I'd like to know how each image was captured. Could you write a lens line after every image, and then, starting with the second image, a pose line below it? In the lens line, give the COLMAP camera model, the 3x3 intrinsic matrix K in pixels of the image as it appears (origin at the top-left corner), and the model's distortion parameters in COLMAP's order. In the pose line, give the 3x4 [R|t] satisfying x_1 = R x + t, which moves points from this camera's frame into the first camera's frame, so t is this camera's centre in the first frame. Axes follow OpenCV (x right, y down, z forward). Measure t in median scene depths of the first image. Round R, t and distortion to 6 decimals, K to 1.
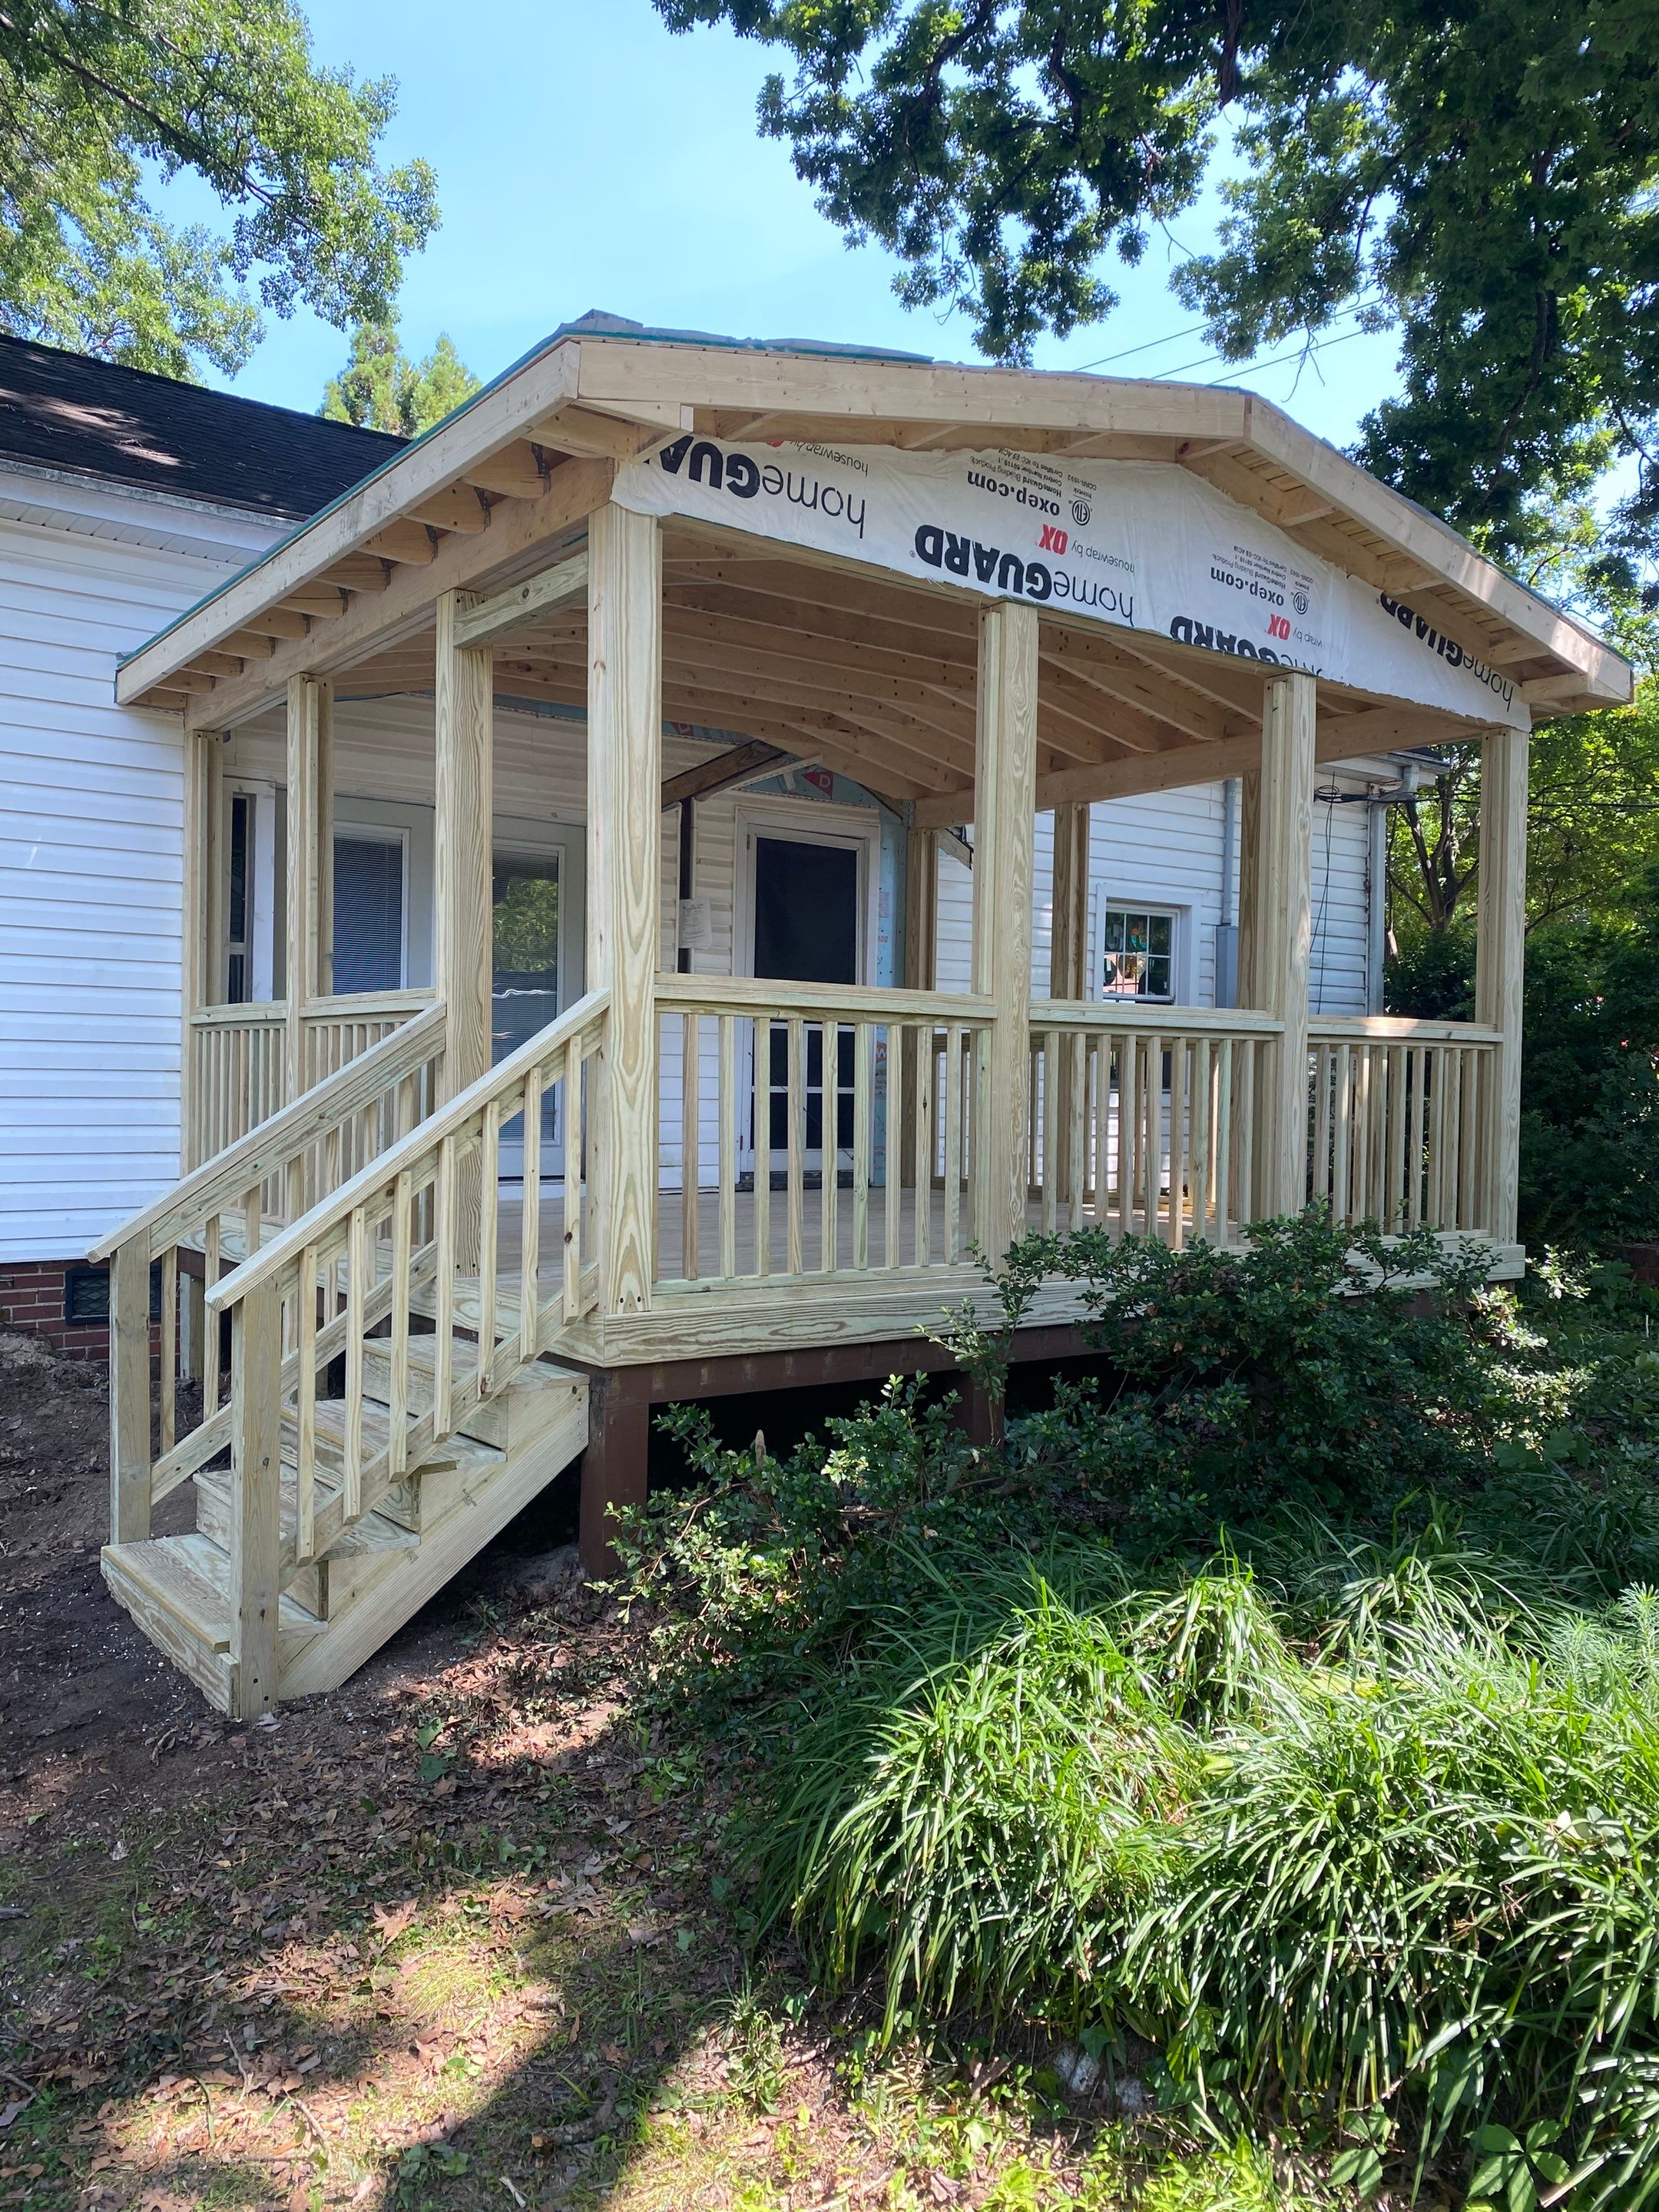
lens RADIAL K [[1711.8, 0, 831.3], [0, 1711.8, 1134.7], [0, 0, 1]] dist [0.031148, -0.002003]
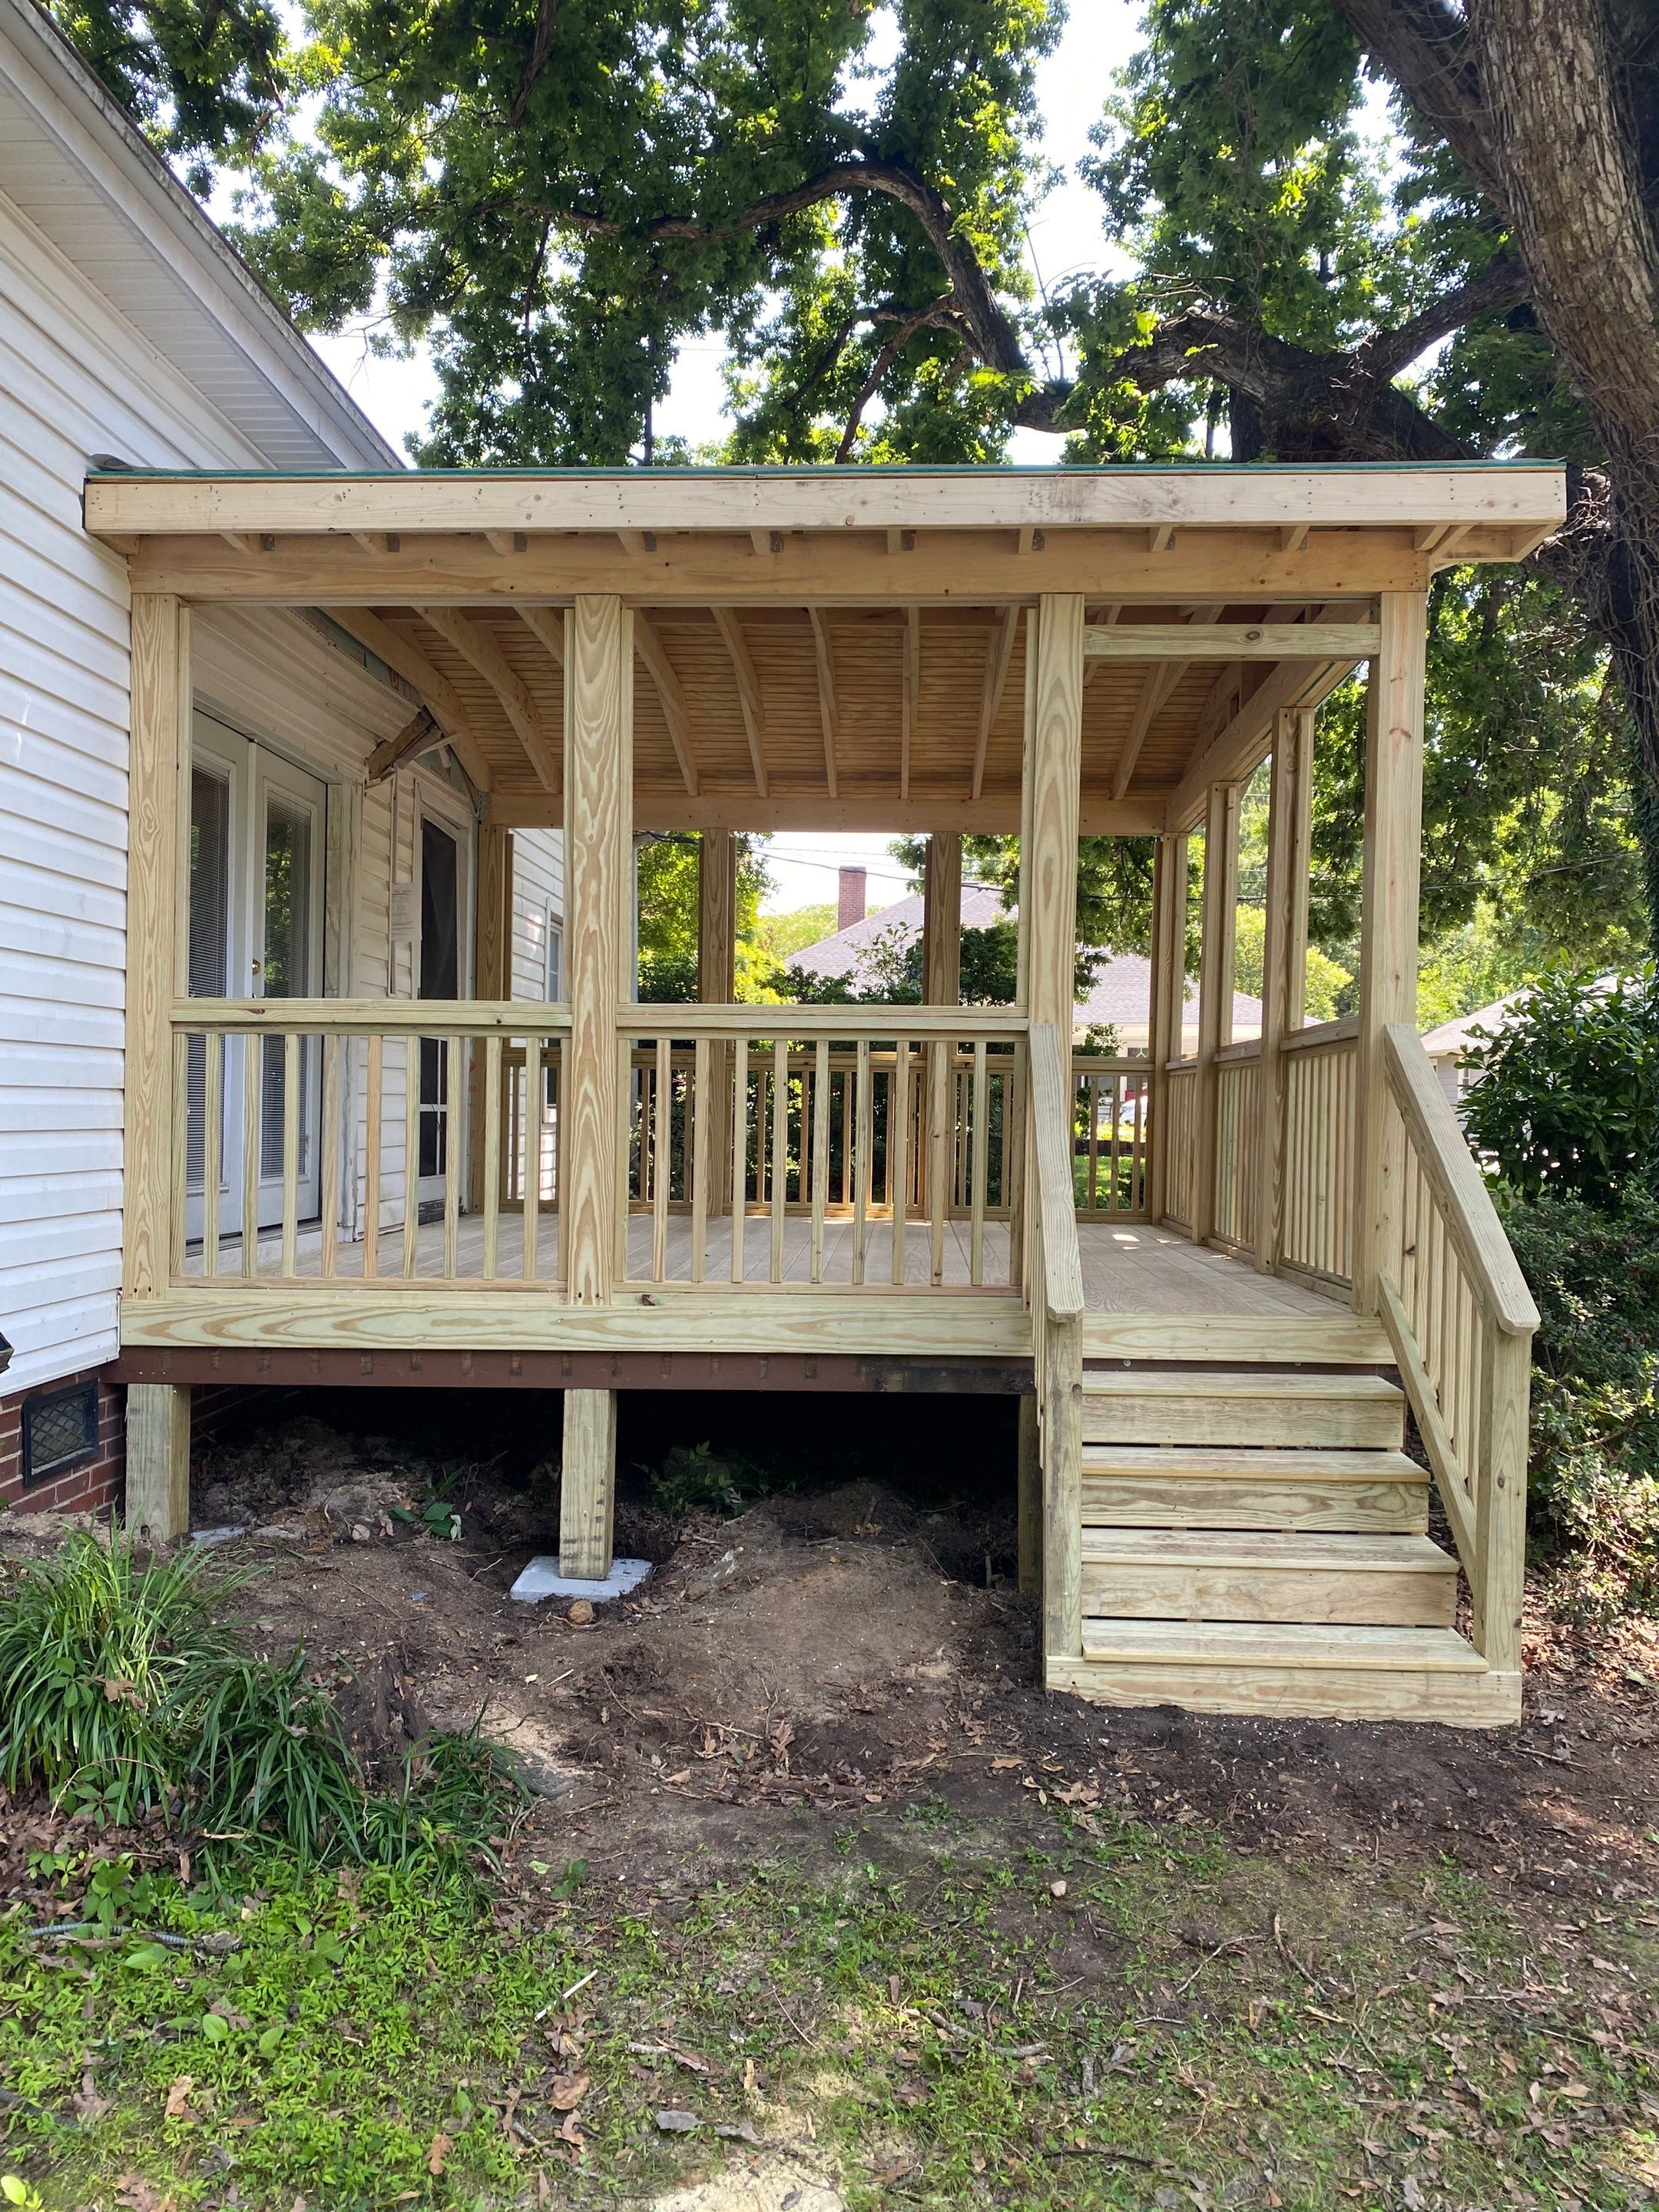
lens RADIAL K [[1711.8, 0, 831.3], [0, 1711.8, 1134.7], [0, 0, 1]] dist [0.031148, -0.002003]
pose [[0.630107, -0.017958, 0.776301, -0.582402], [0.019633, 0.999781, 0.007192, -0.014979], [-0.776260, 0.010709, 0.630322, 0.286858]]
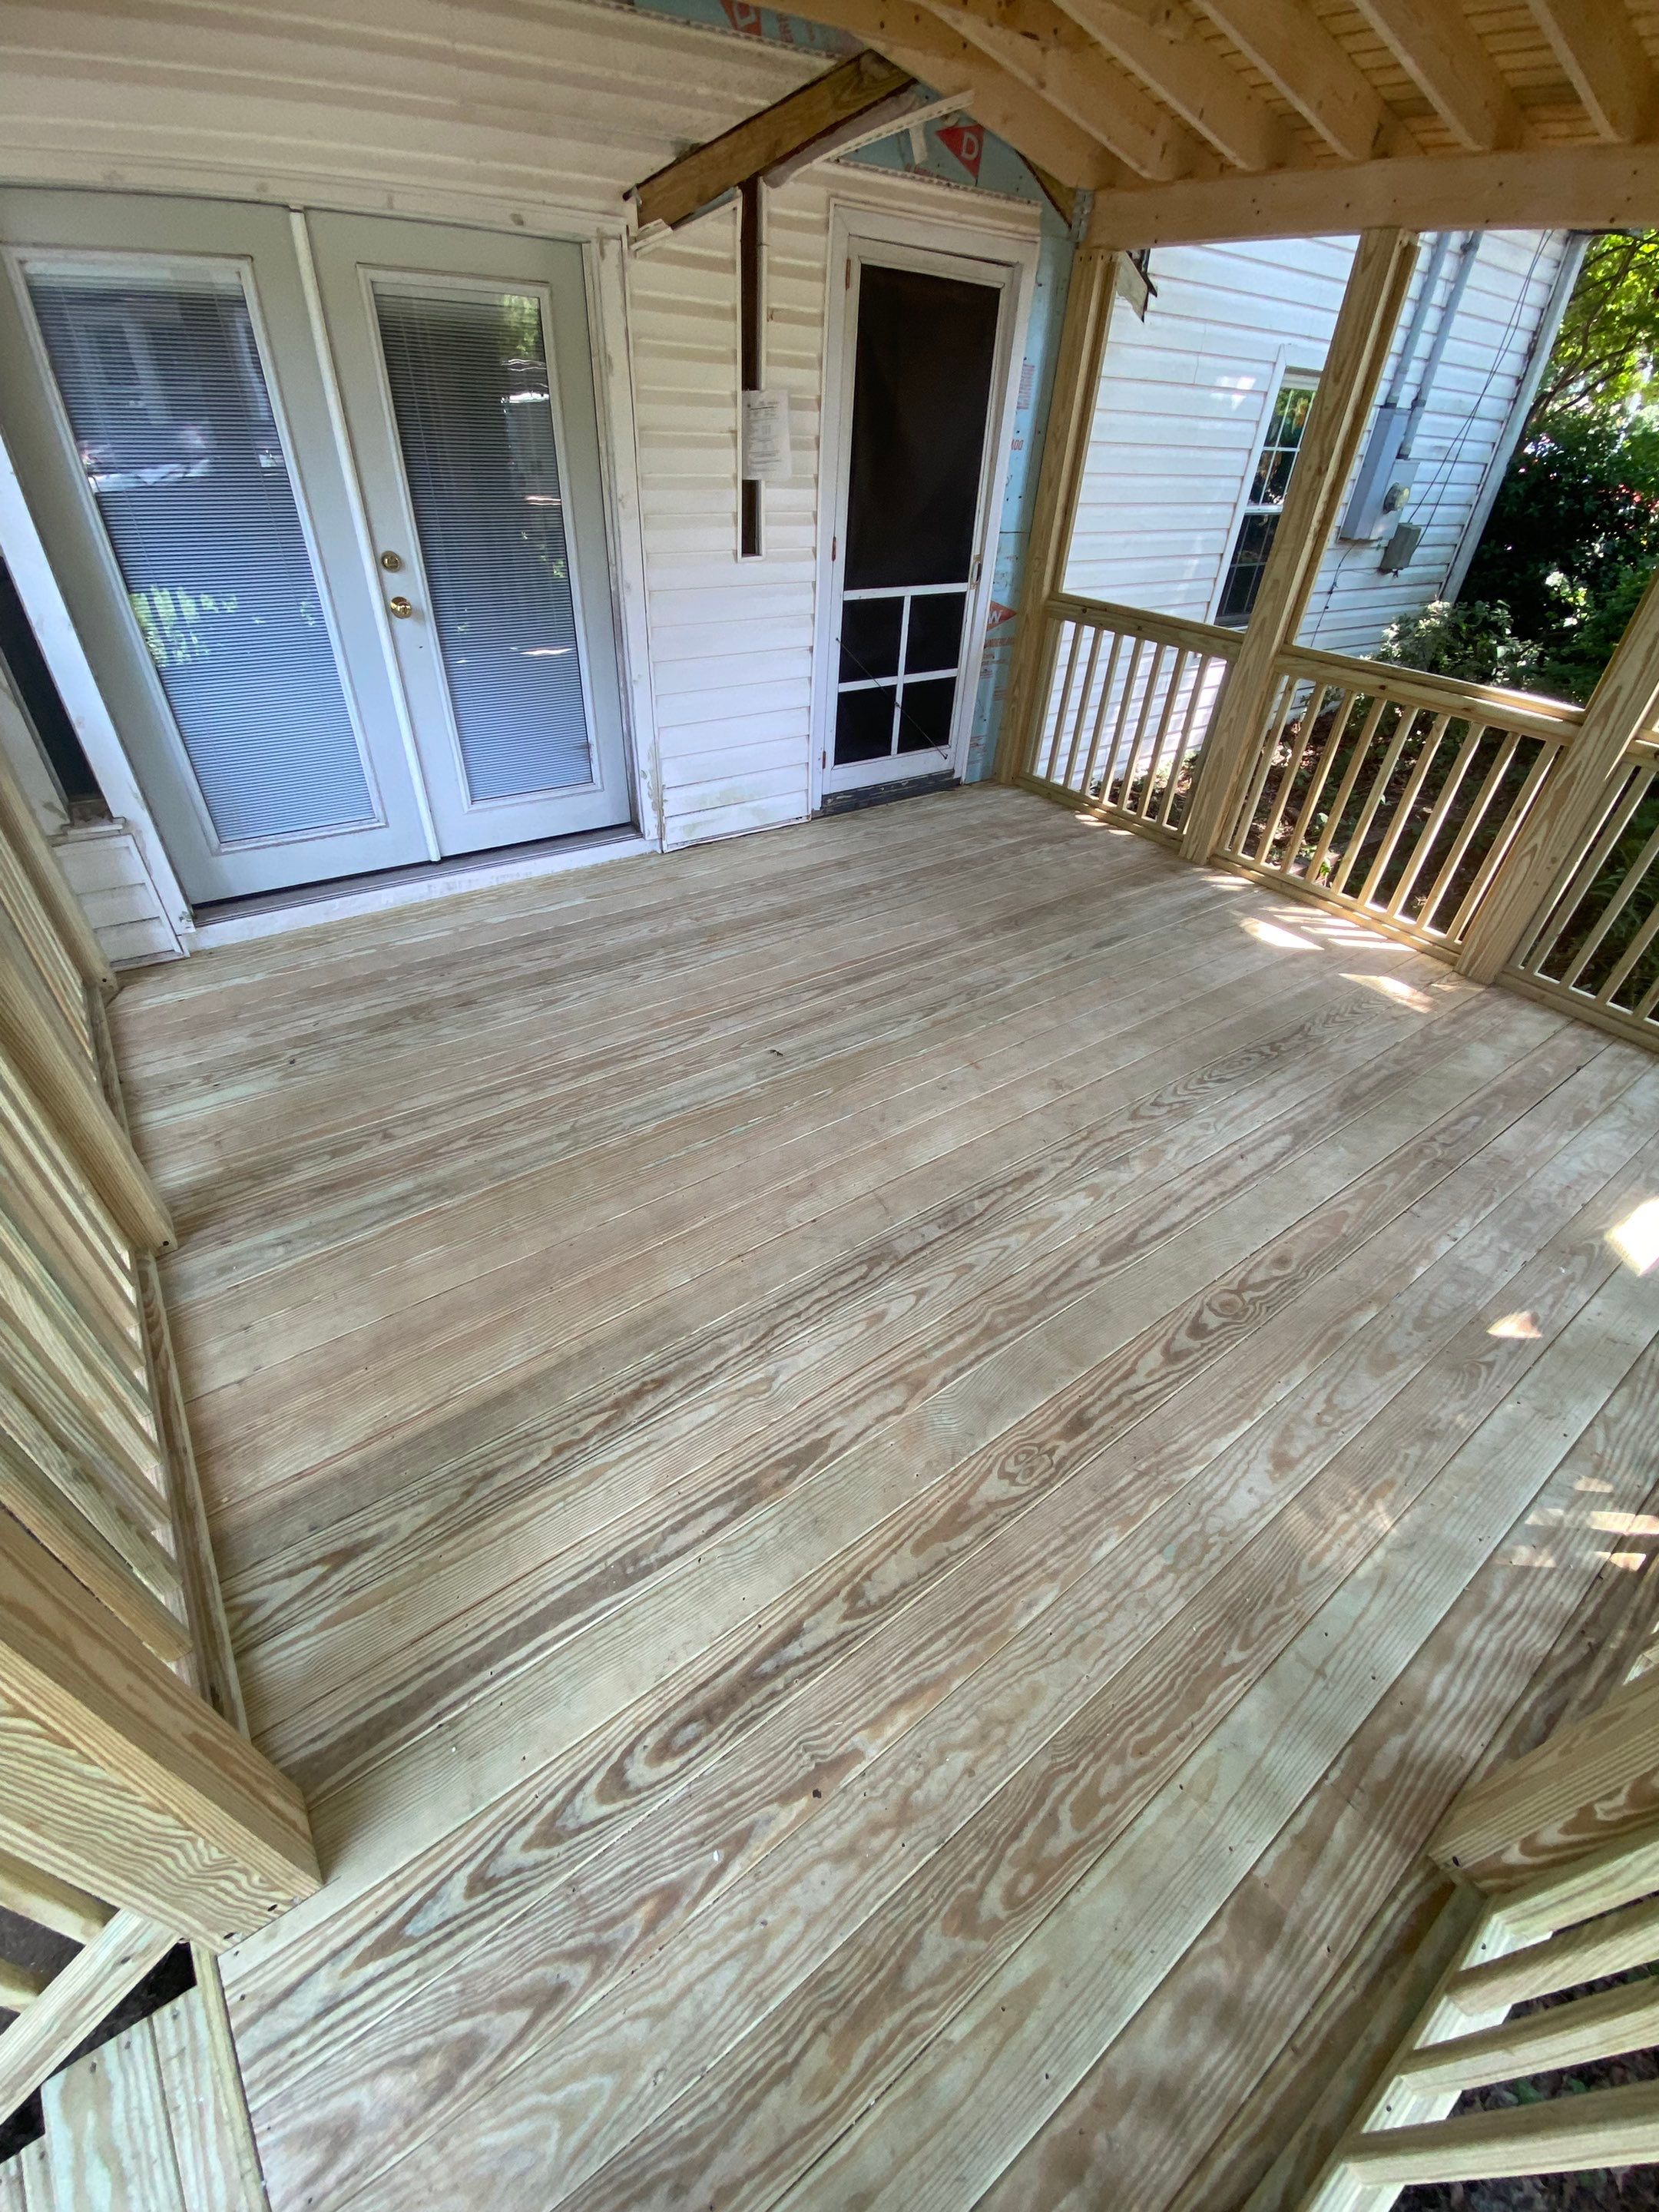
lens RADIAL K [[922.8, 0, 825.9], [0, 922.8, 1191.6], [0, 0, 1]] dist [-0.036600, -0.000244]
pose [[0.999215, 0.039482, -0.003217, -0.041622], [-0.028608, 0.775418, 0.630799, -0.111934], [0.027399, -0.630212, 0.775939, 0.519923]]
